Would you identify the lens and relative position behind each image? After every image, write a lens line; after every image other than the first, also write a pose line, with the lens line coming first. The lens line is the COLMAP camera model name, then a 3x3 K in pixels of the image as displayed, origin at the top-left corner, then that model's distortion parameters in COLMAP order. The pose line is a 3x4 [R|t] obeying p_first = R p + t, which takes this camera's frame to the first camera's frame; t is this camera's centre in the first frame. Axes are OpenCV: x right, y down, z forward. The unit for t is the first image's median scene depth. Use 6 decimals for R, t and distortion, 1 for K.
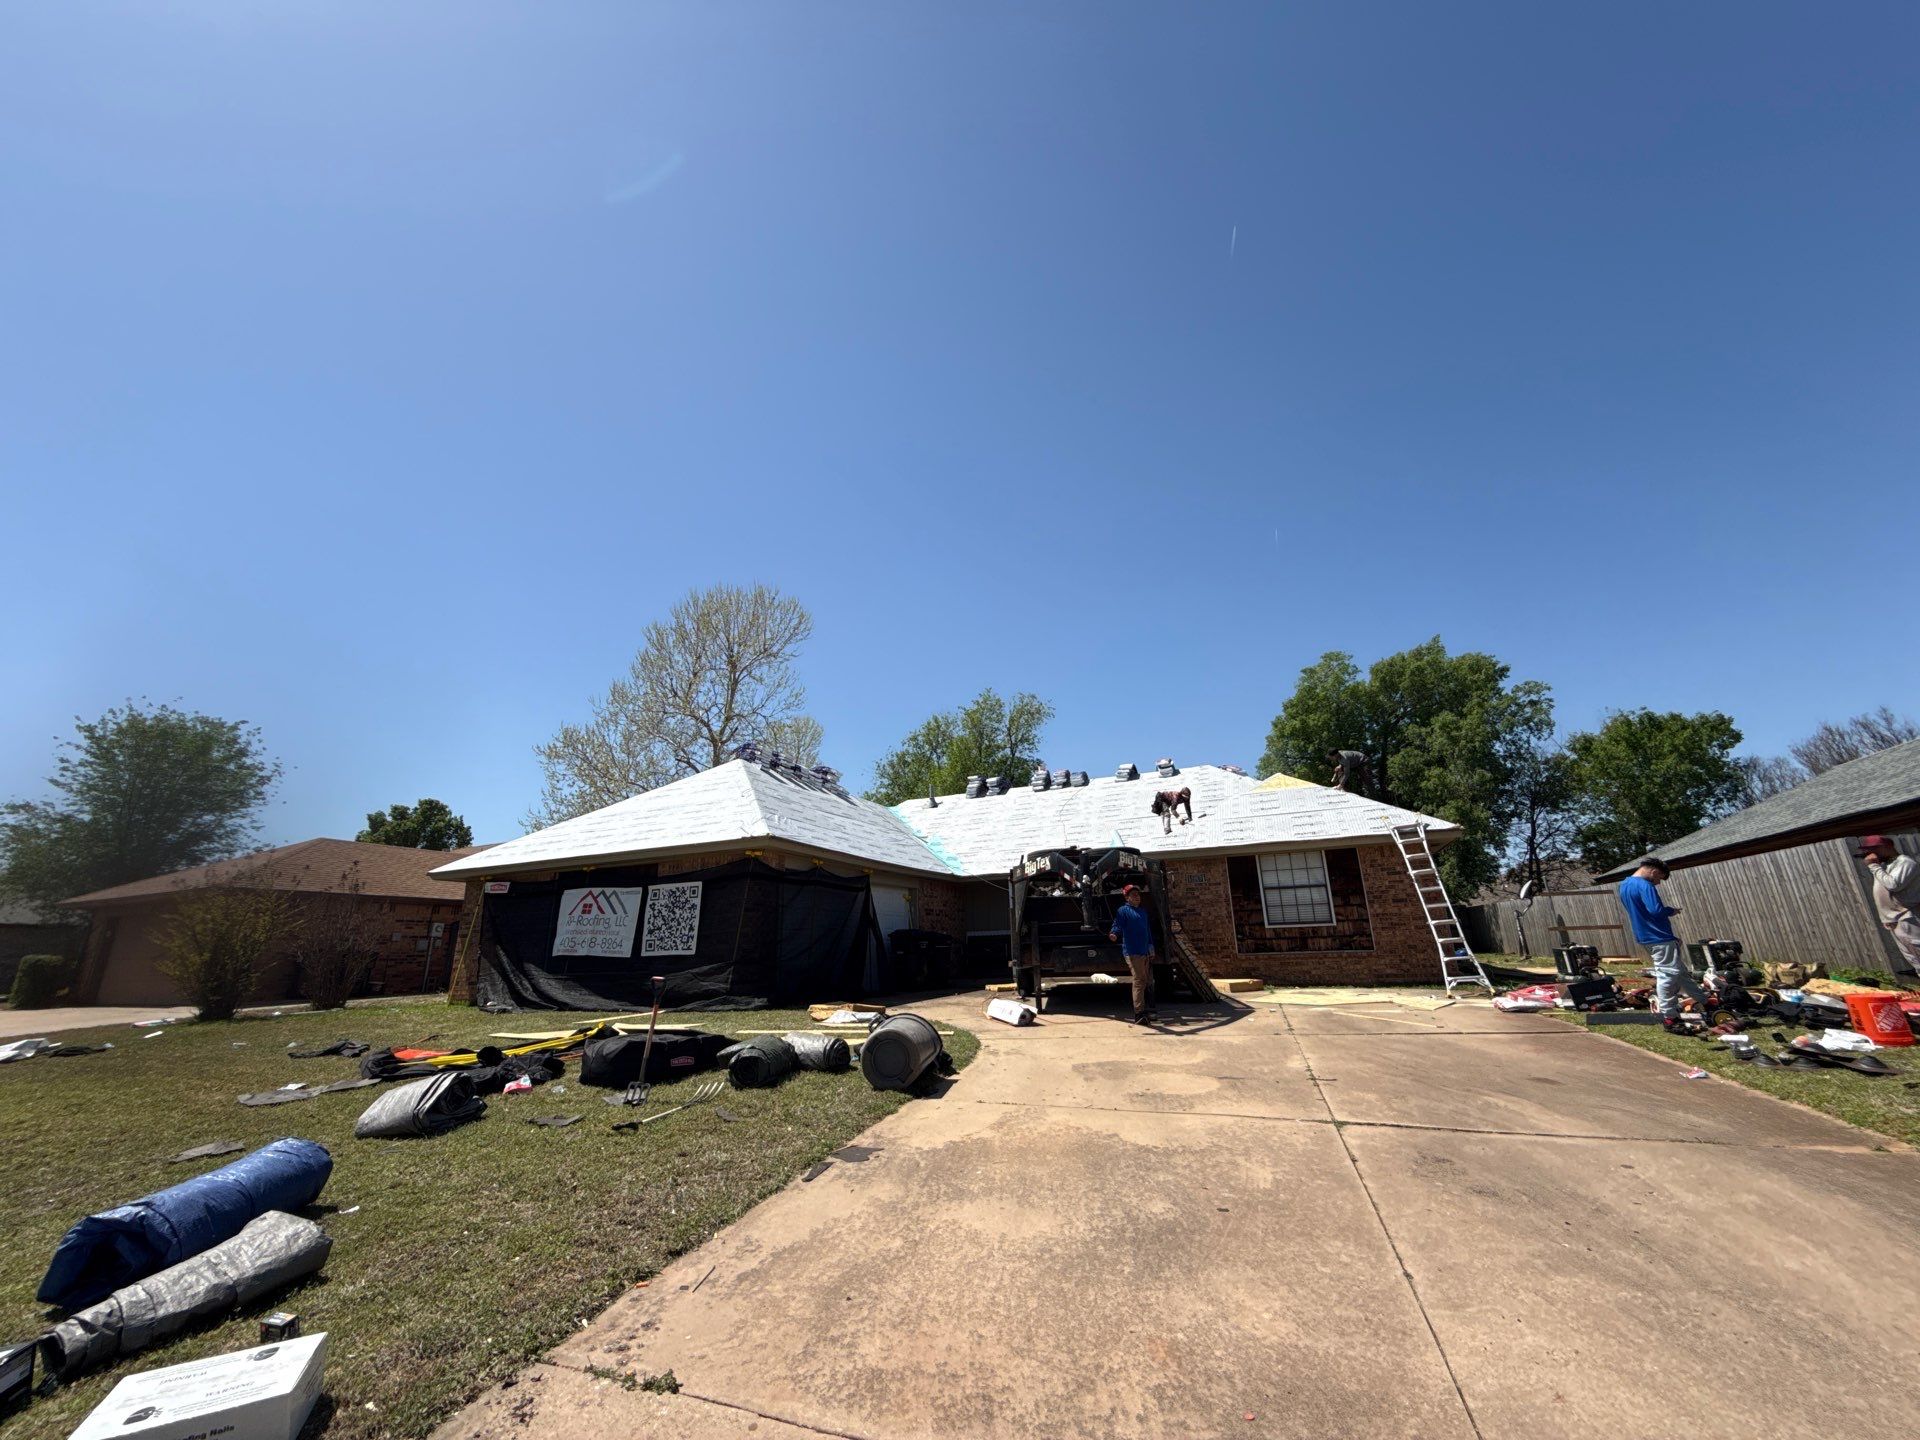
lens RADIAL K [[753.9, 0, 960.0], [0, 753.9, 720.0], [0, 0, 1]] dist [-0.006410, 0.000023]
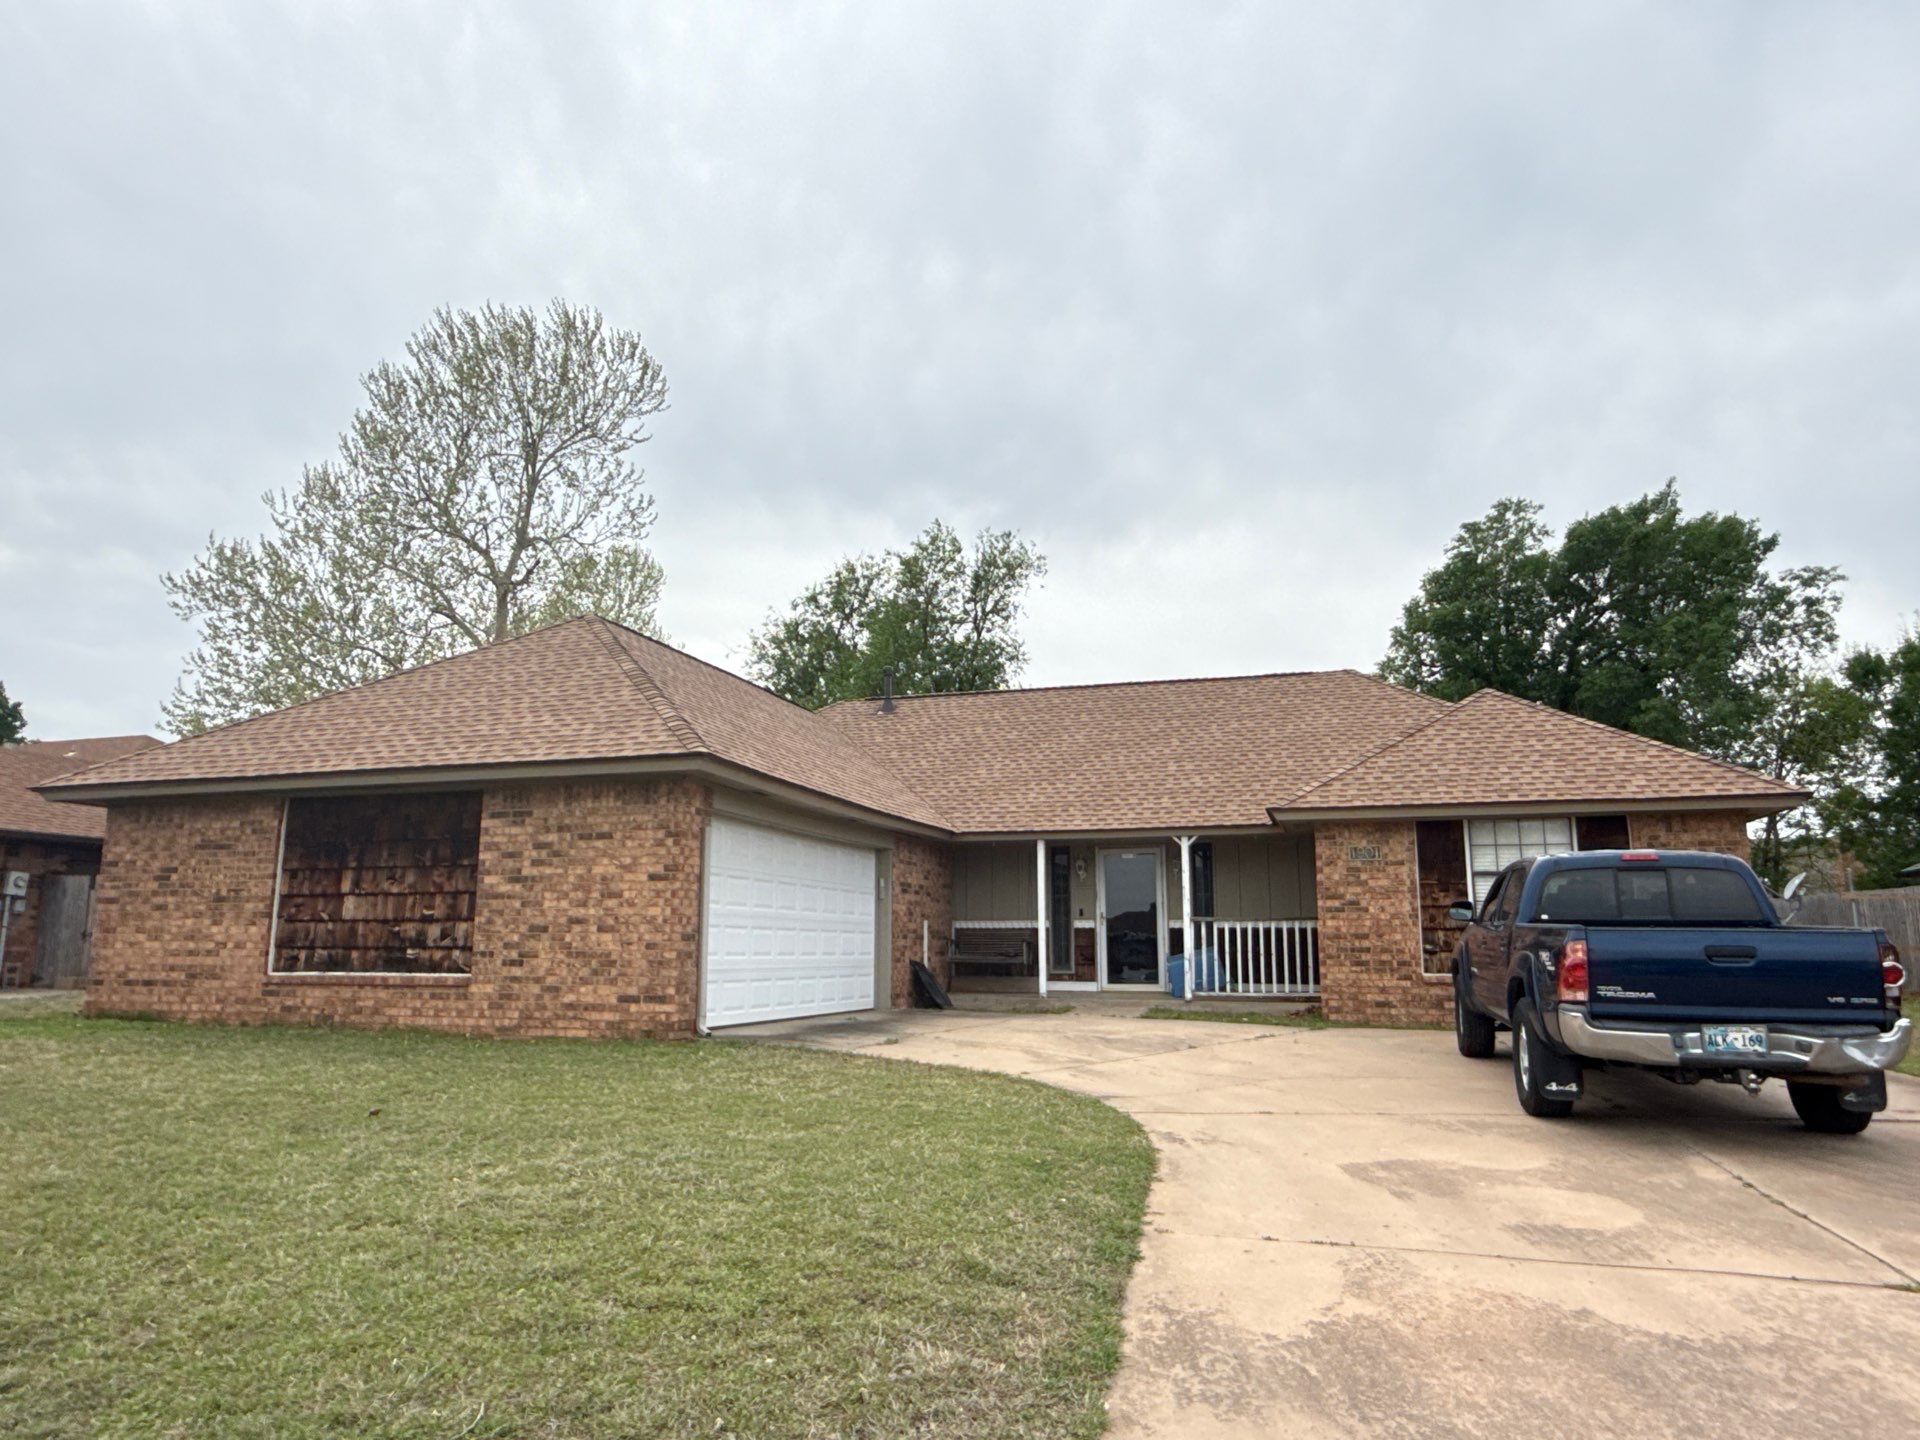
lens RADIAL K [[1224.4, 0, 937.3], [0, 1224.4, 717.2], [0, 0, 1]] dist [-0.019710, 0.000382]
pose [[0.994578, 0.050148, 0.091108, -0.069883], [-0.060243, 0.991918, 0.111663, 0.006068], [-0.084772, -0.116546, 0.989561, 0.033229]]
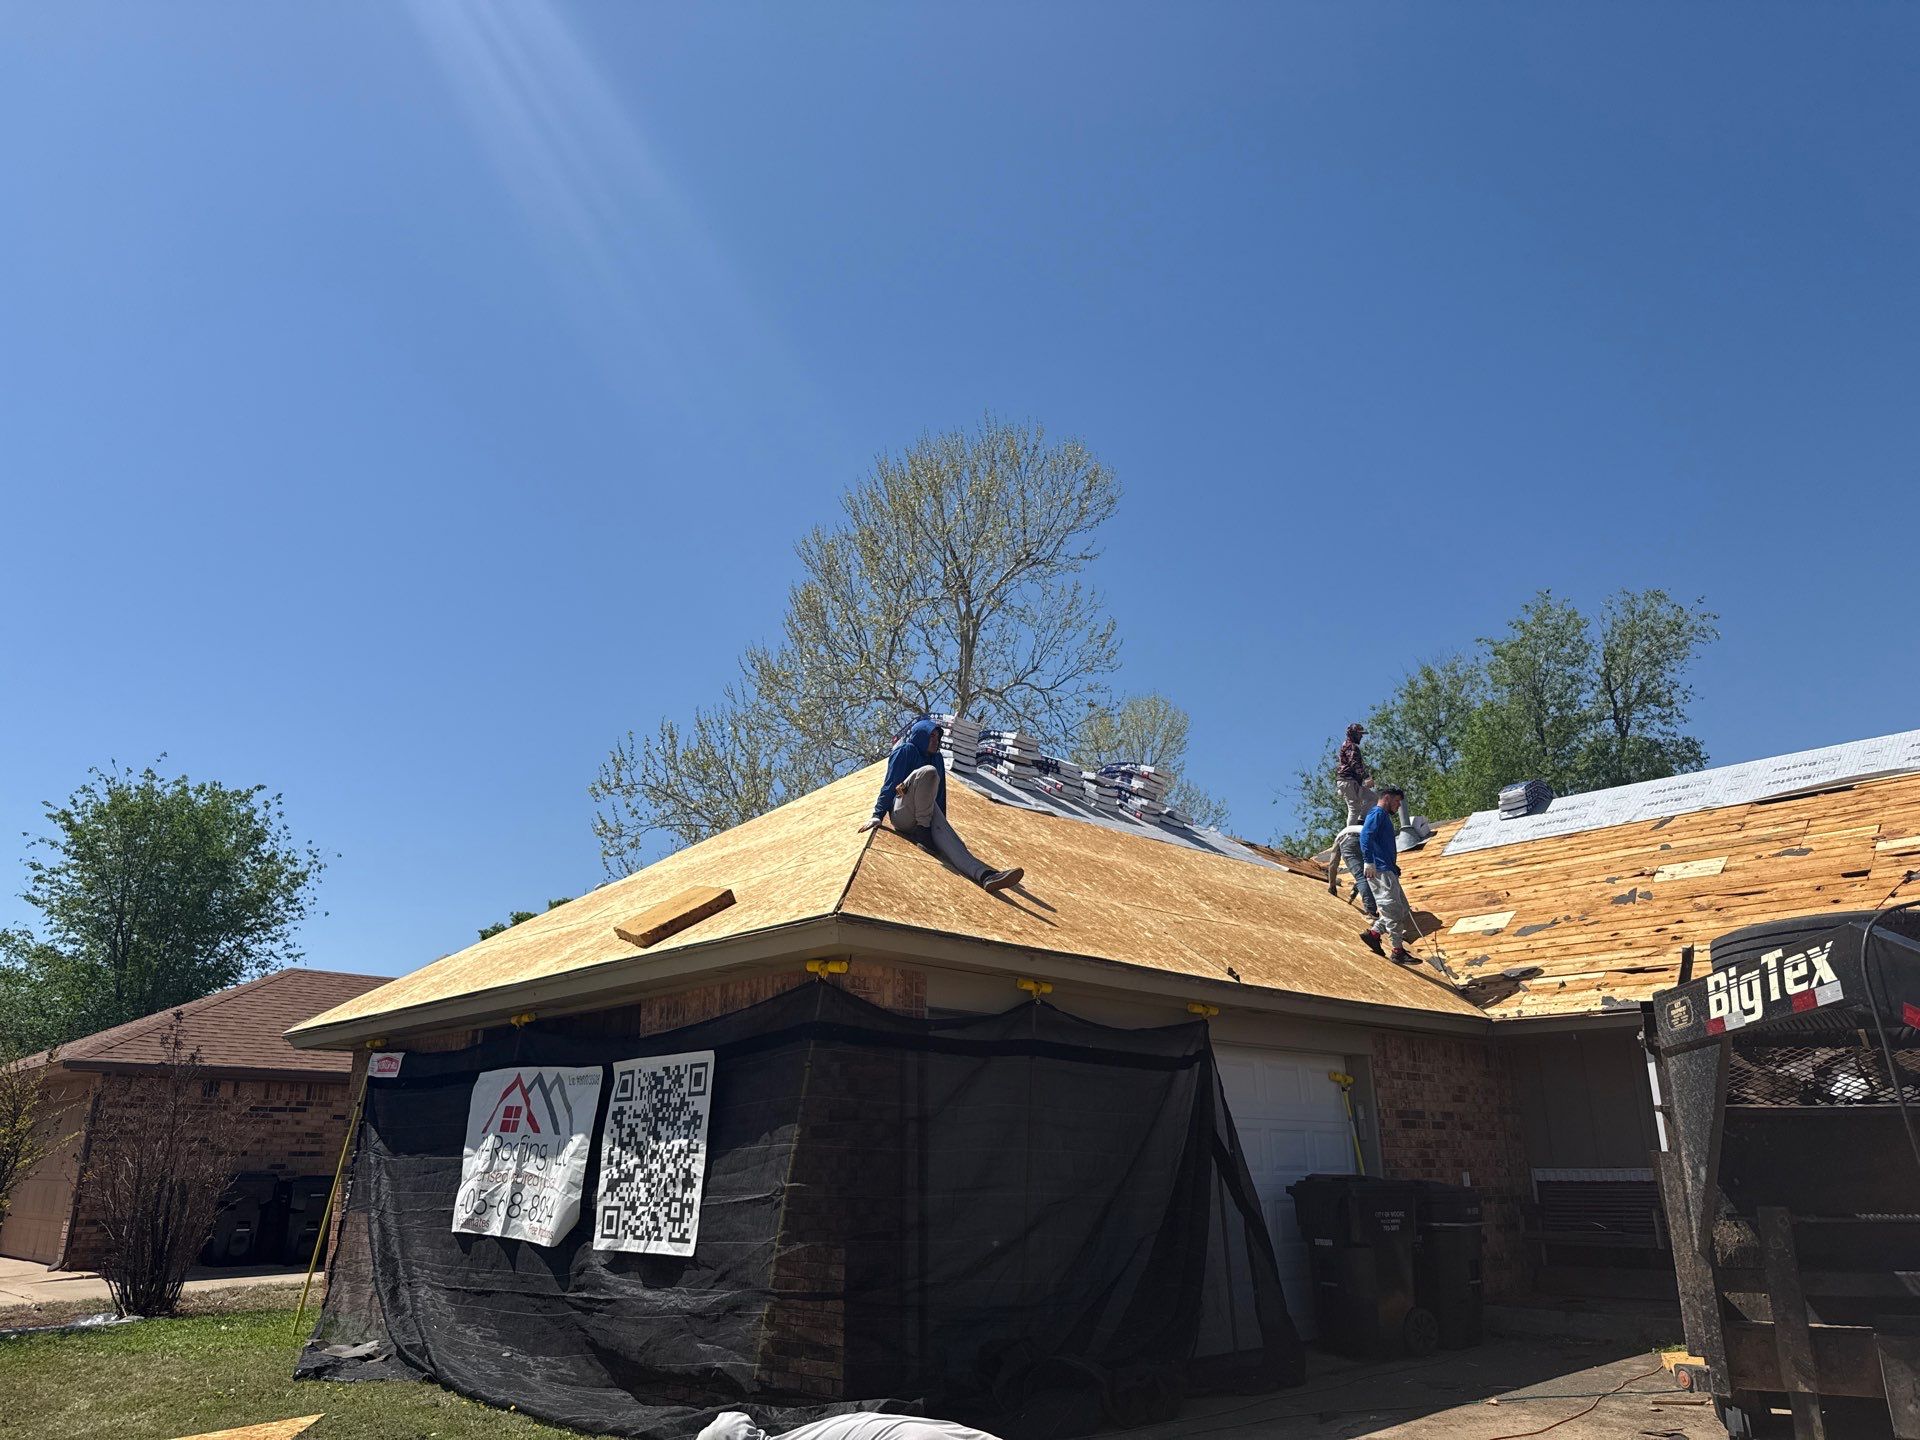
lens RADIAL K [[1333.7, 0, 975.9], [0, 1333.7, 711.1], [0, 0, 1]] dist [0.041277, -0.055253]
pose [[0.925319, -0.100358, -0.365667, 0.013996], [0.093489, 0.994951, -0.036494, 0.039268], [0.367483, -0.000418, 0.930030, 0.202346]]
